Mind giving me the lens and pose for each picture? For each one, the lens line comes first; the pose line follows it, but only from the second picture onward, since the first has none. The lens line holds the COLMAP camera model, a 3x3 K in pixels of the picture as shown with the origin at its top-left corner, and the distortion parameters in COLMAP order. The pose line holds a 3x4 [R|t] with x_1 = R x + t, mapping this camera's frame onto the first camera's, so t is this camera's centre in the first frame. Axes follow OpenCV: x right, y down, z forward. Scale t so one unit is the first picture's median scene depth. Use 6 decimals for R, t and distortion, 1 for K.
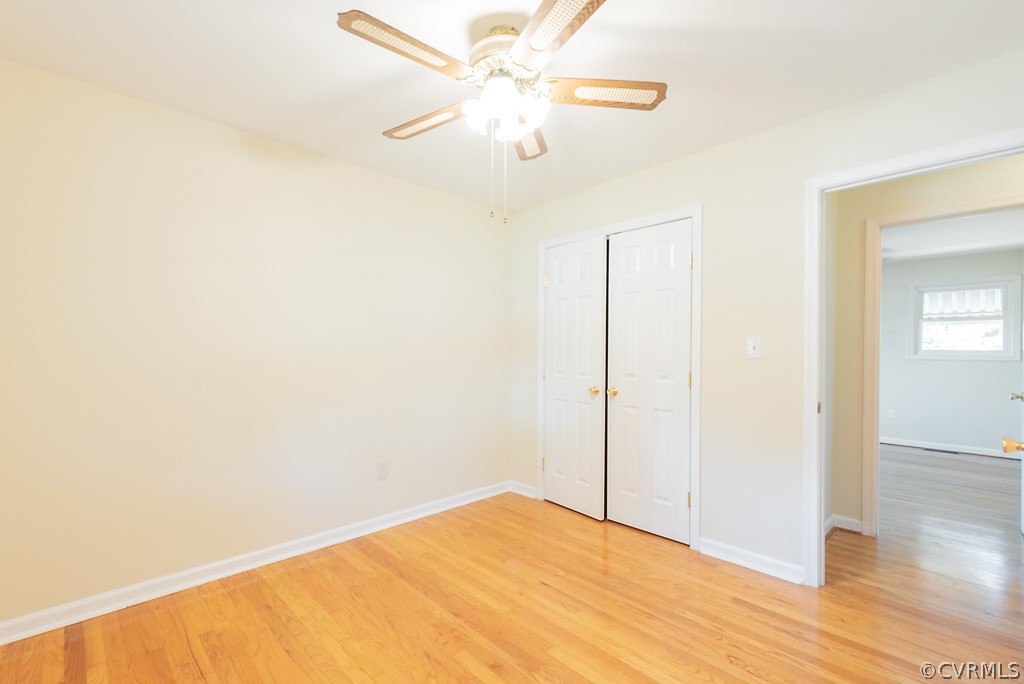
lens RADIAL K [[452.5, 0, 513.4], [0, 452.5, 349.1], [0, 0, 1]] dist [-0.005741, 0.000132]
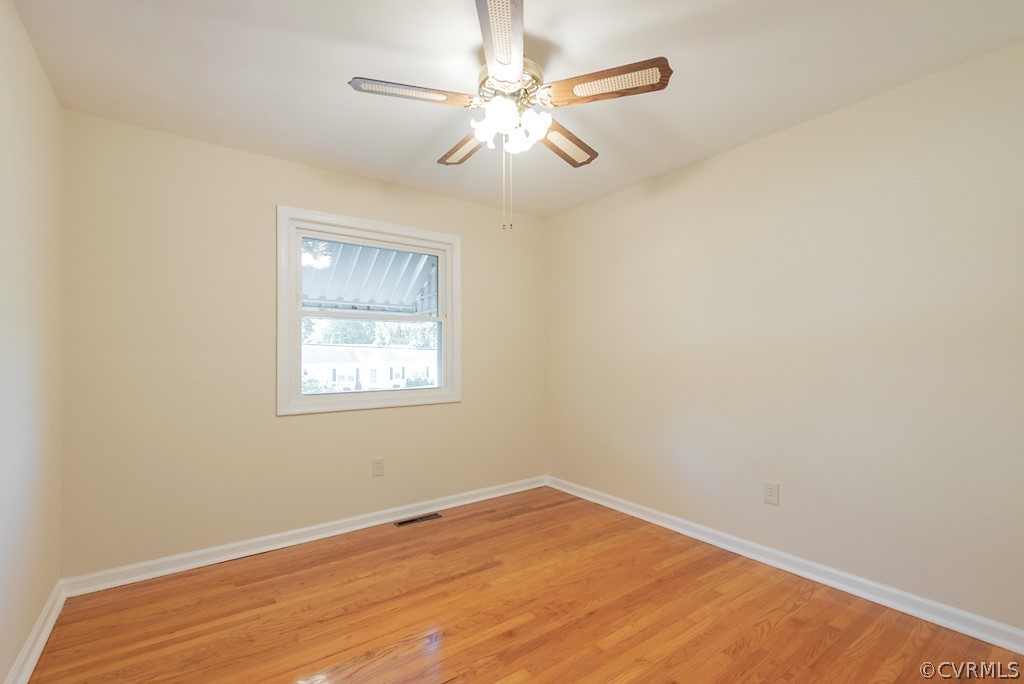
lens RADIAL K [[452.5, 0, 517.3], [0, 452.5, 344.1], [0, 0, 1]] dist [-0.005741, 0.000132]
pose [[-0.133327, -0.019112, -0.990888, 0.749479], [0.003012, 0.999802, -0.019689, 0.015319], [0.991068, -0.005610, -0.133243, 0.826738]]
